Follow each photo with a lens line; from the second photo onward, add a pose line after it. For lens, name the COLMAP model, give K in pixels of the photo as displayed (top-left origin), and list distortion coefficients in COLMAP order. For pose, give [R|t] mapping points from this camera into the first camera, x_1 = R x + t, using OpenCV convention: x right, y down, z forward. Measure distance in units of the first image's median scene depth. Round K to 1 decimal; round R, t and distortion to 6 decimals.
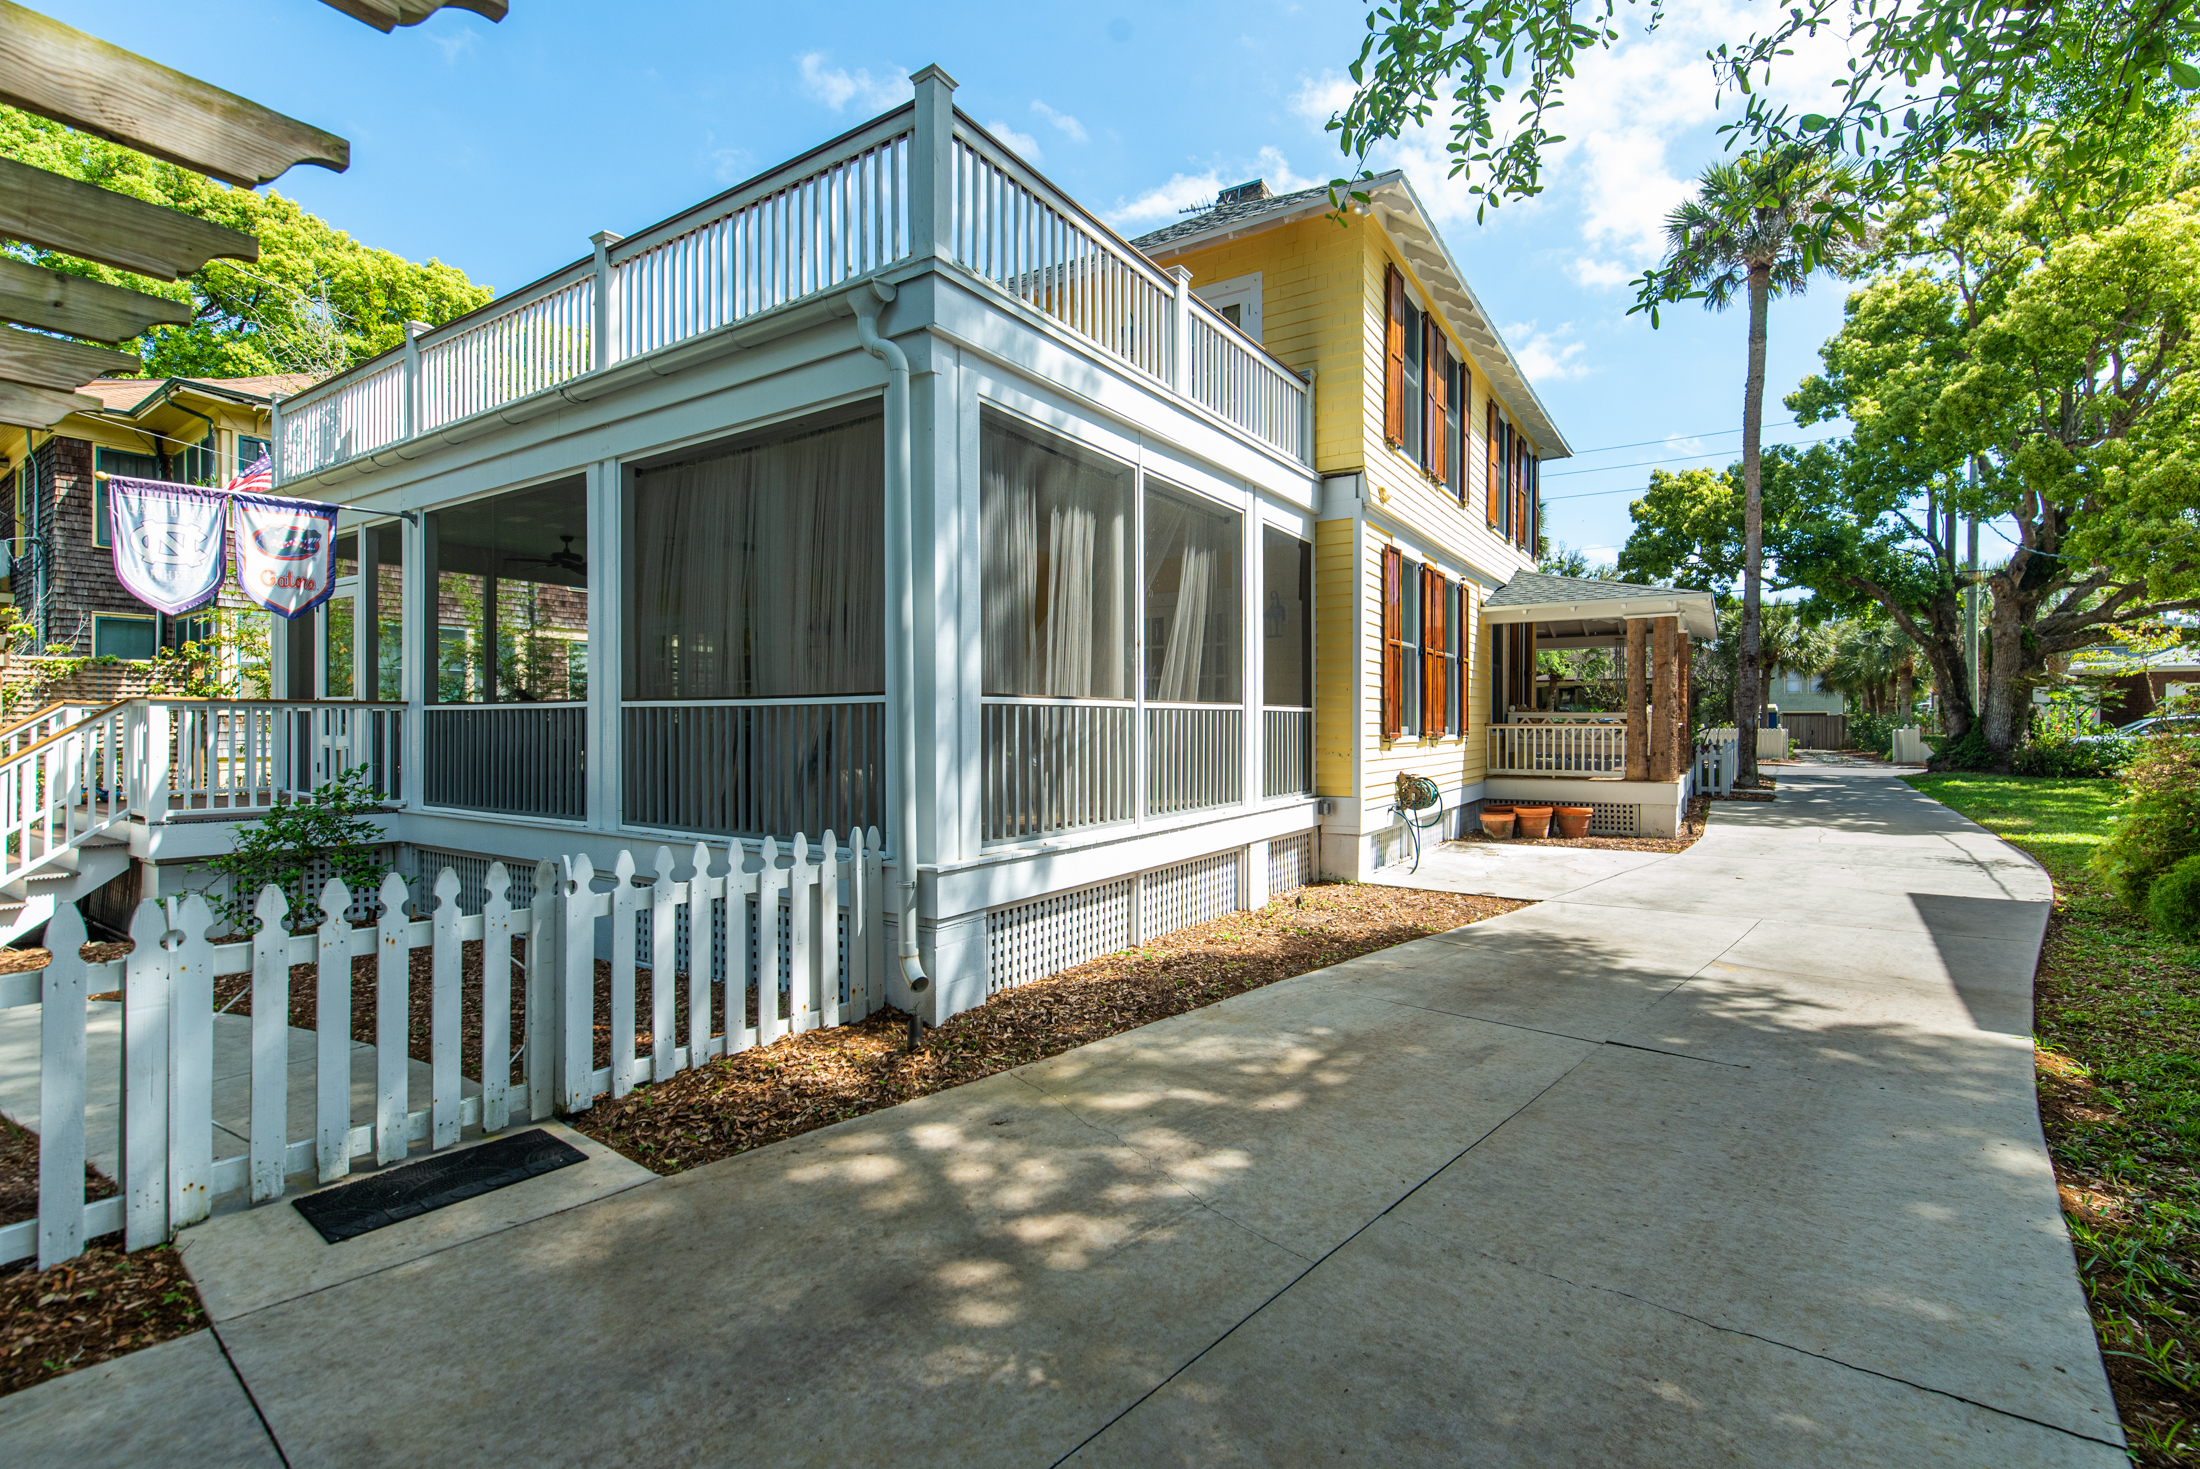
lens RADIAL K [[959.8, 0, 1106.2], [0, 959.8, 722.4], [0, 0, 1]] dist [-0.004641, -0.000705]
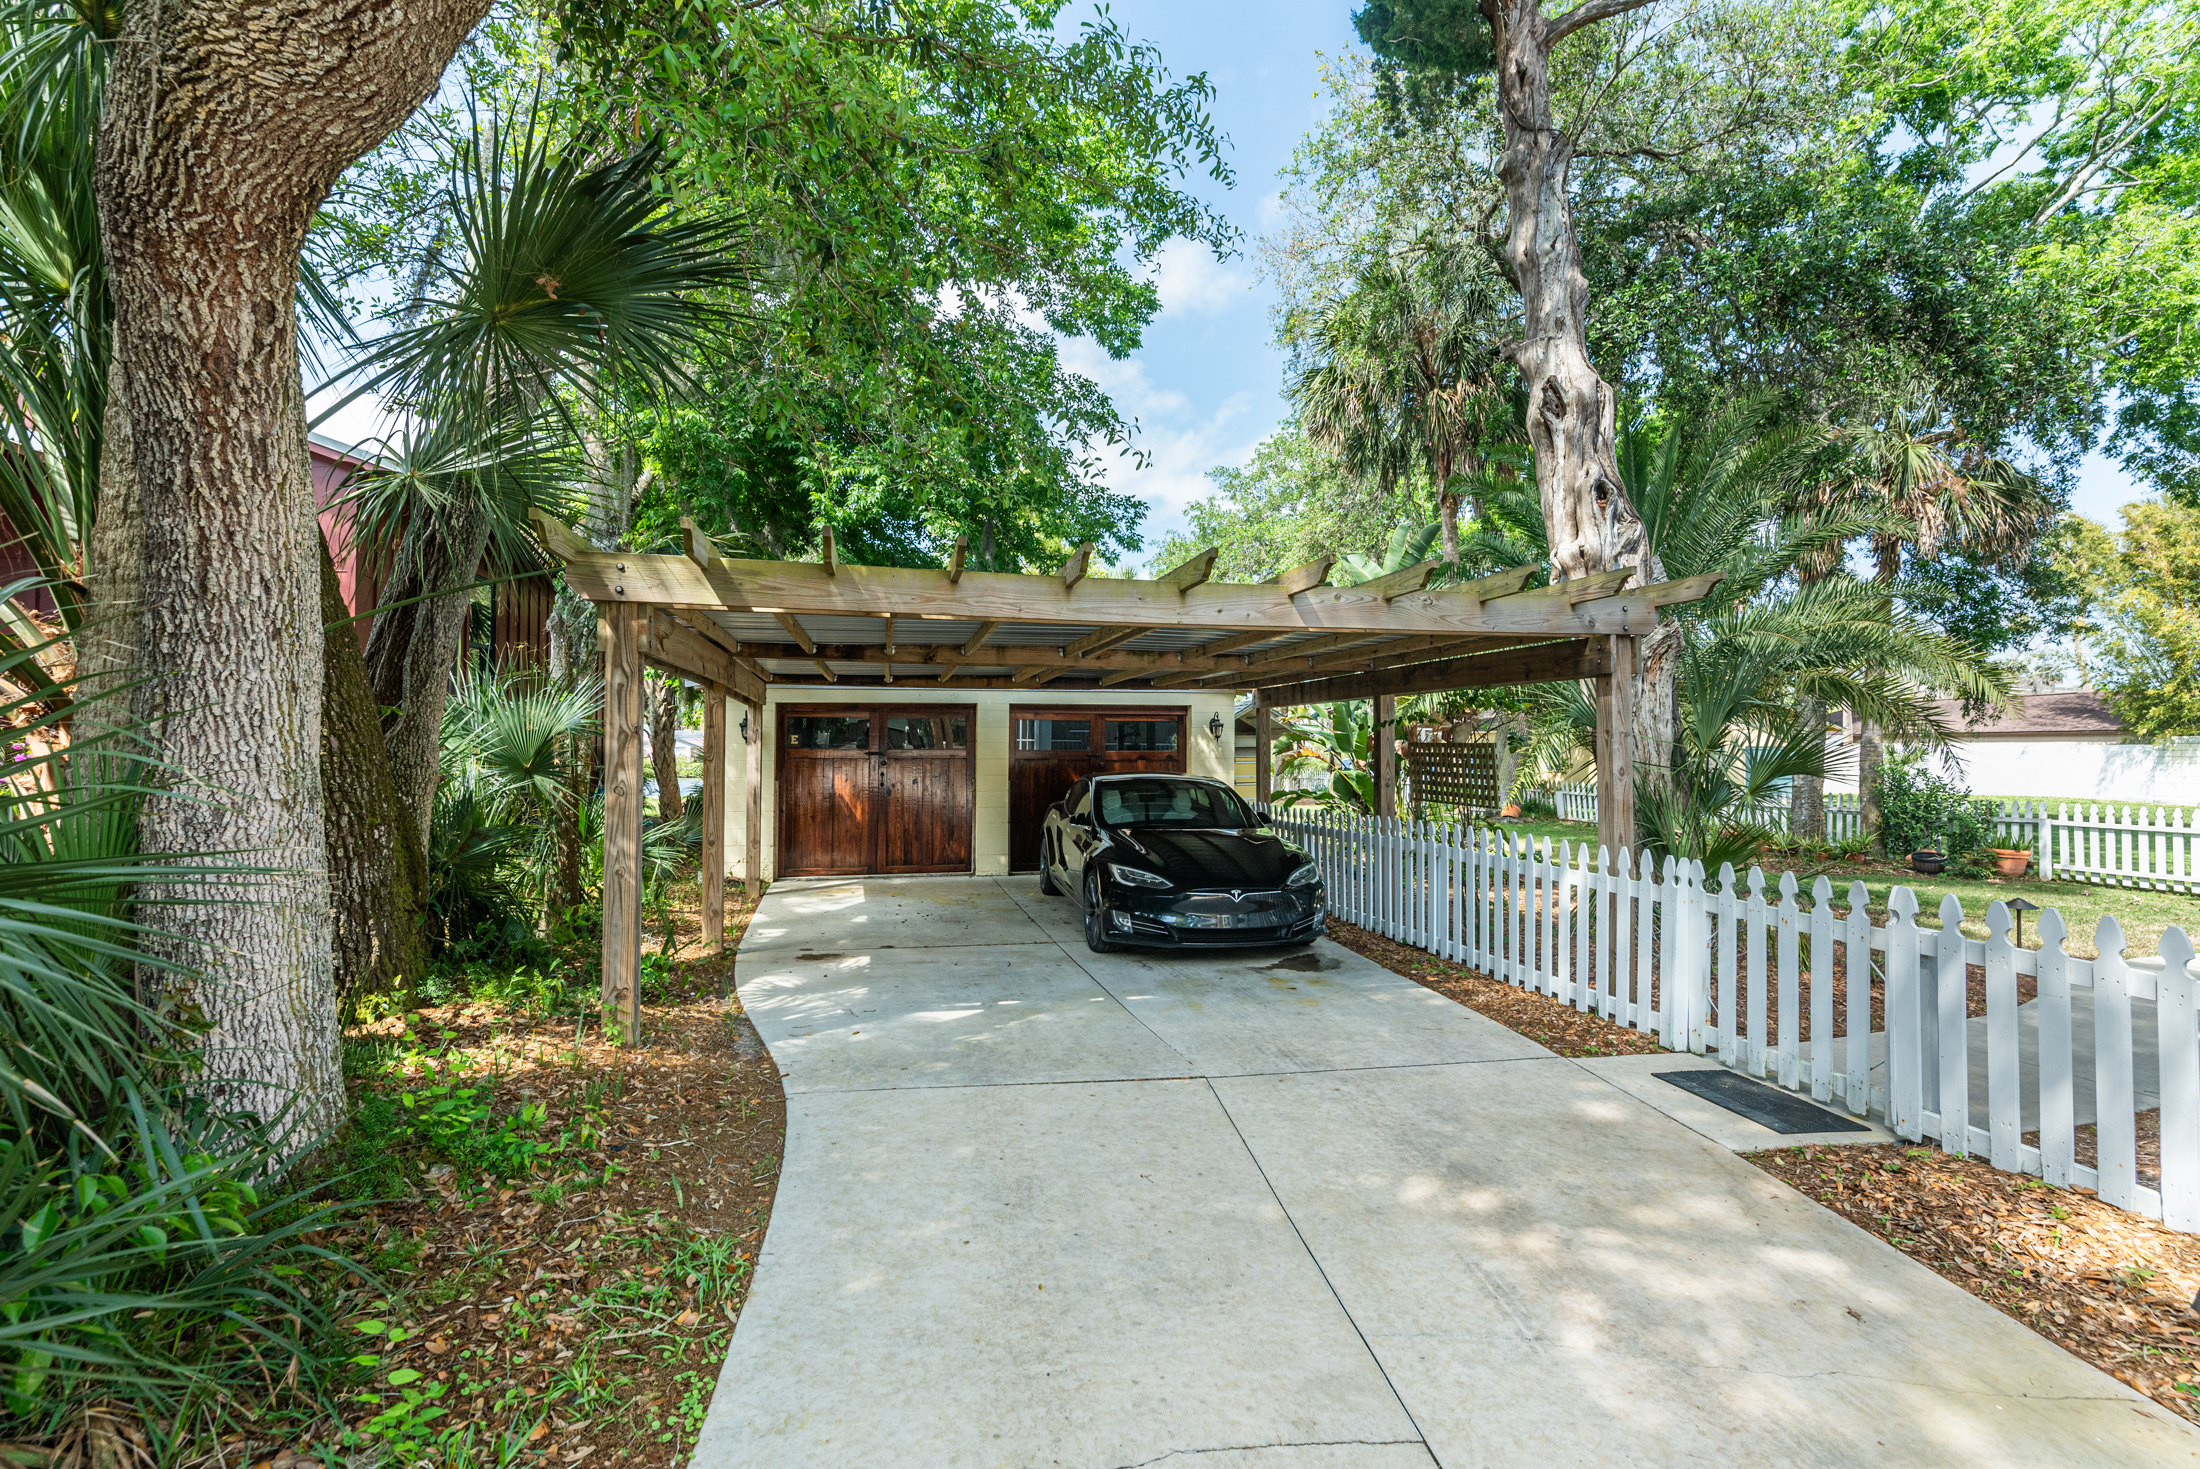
lens RADIAL K [[959.8, 0, 1100.8], [0, 959.8, 739.9], [0, 0, 1]] dist [-0.004641, -0.000705]
pose [[-0.661376, -0.020551, -0.749772, 0.582245], [-0.008666, 0.999767, -0.019759, 0.007277], [0.750004, -0.006570, -0.661401, 0.761966]]
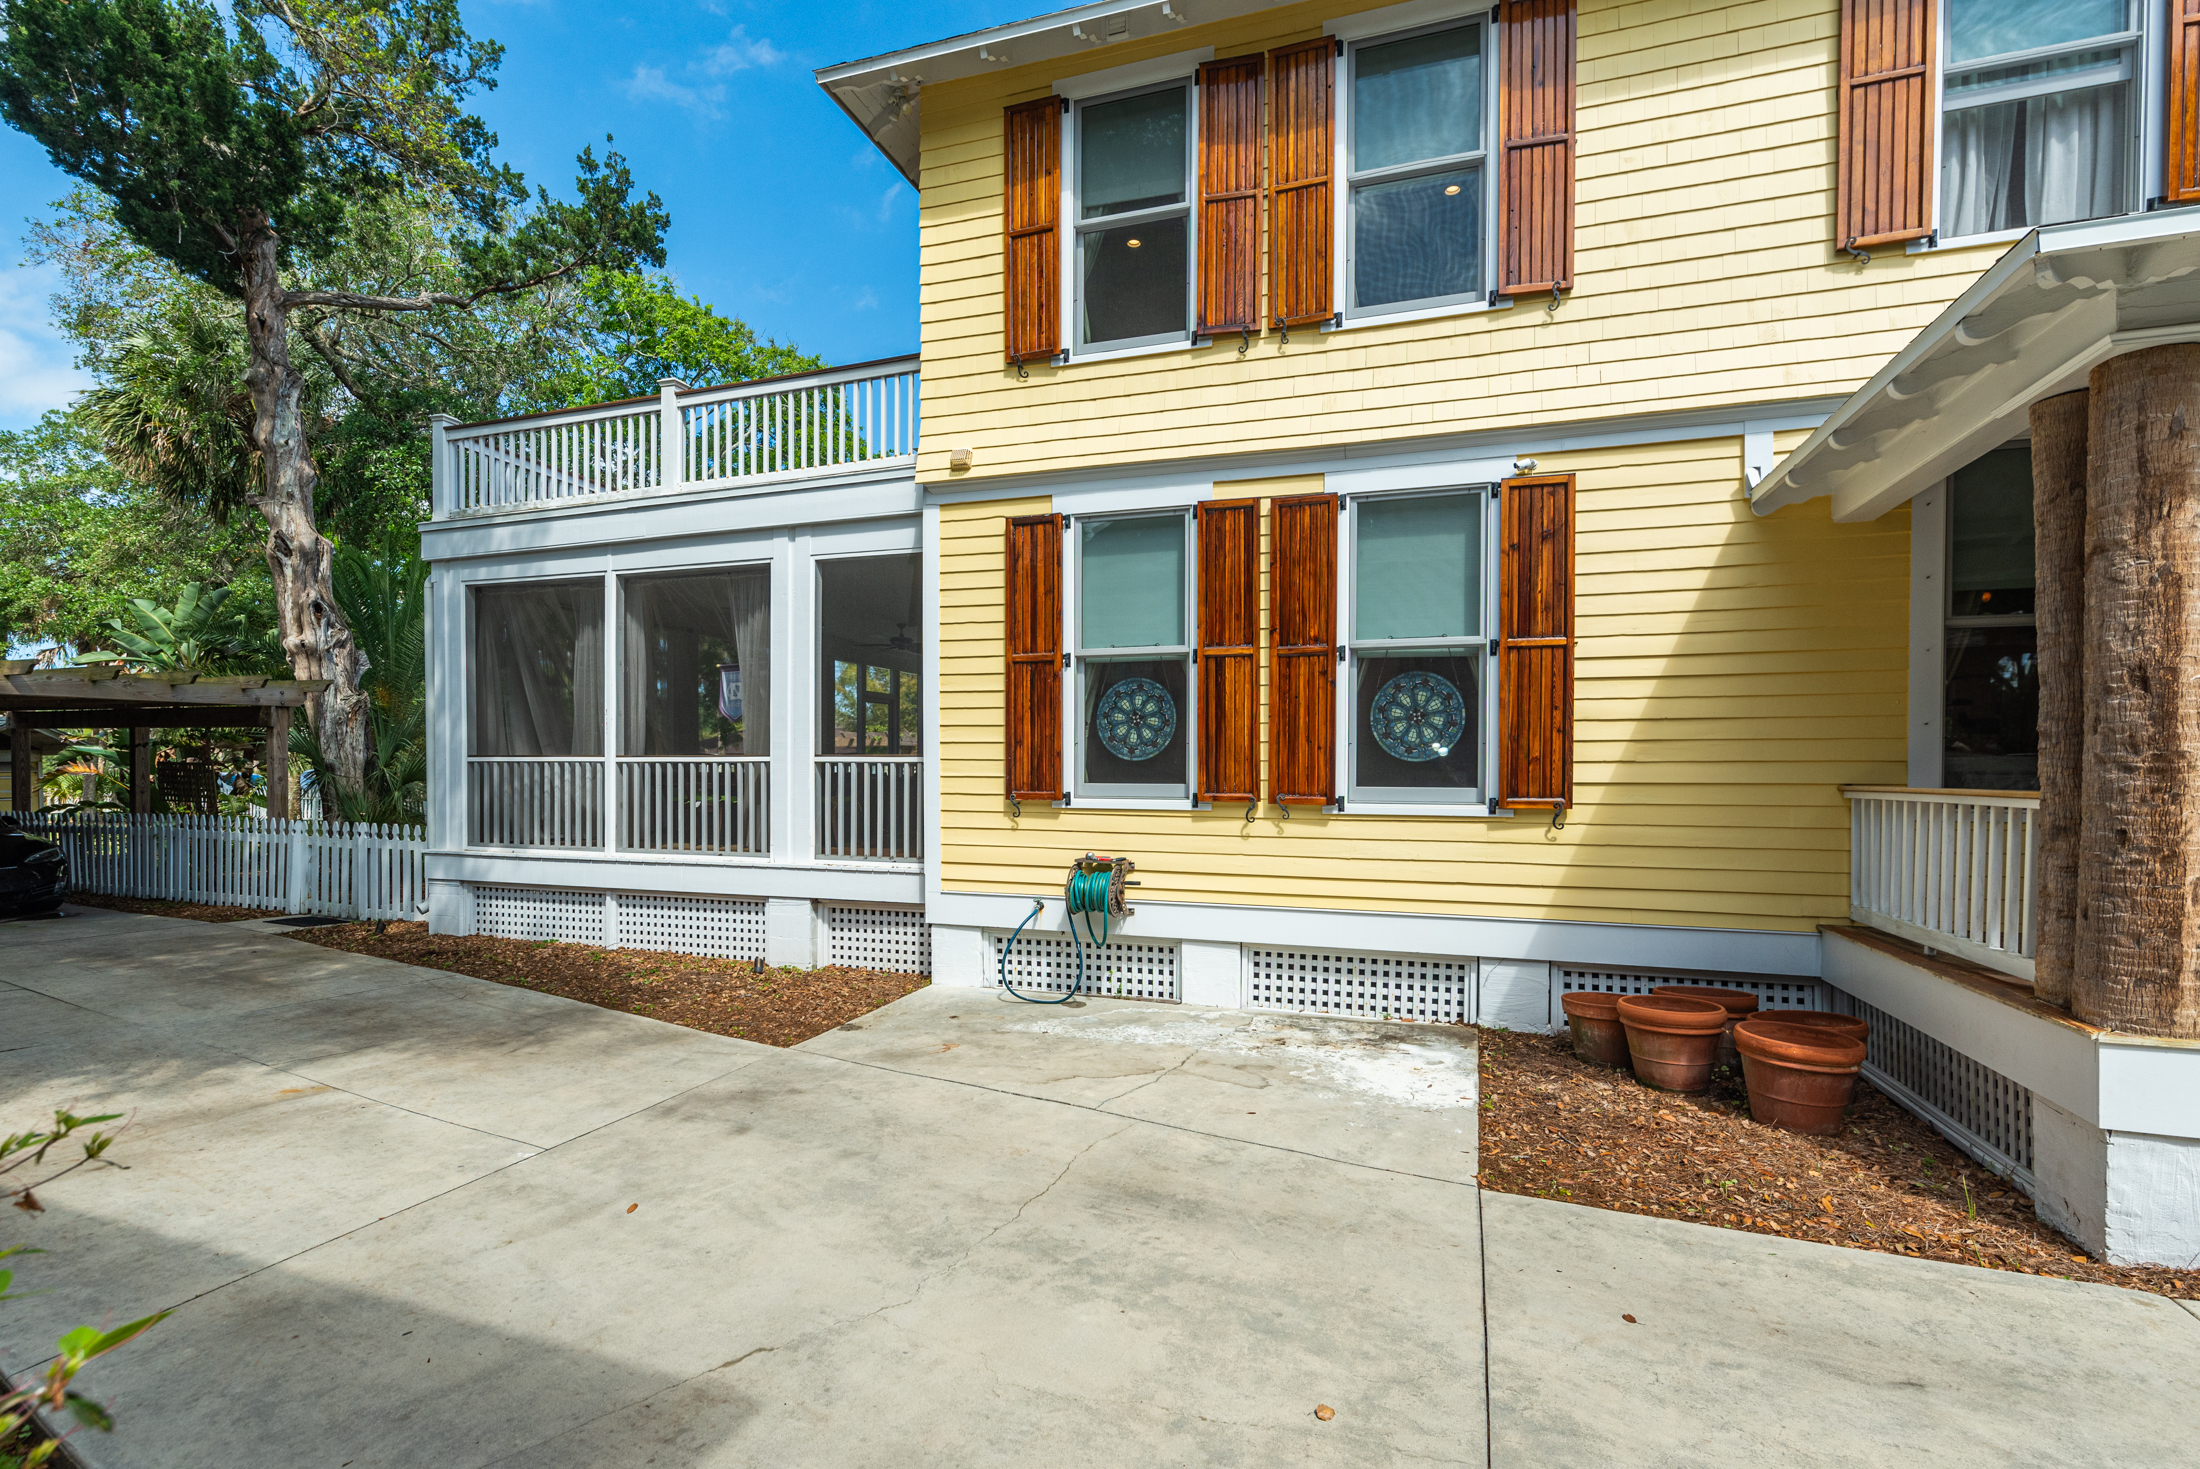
lens RADIAL K [[959.8, 0, 1155.4], [0, 959.8, 780.5], [0, 0, 1]] dist [-0.004641, -0.000705]
pose [[0.278753, 0.005736, -0.960346, 1.862576], [-0.004337, 0.999979, 0.004714, 0.001799], [0.960353, 0.002851, 0.278772, 1.712926]]
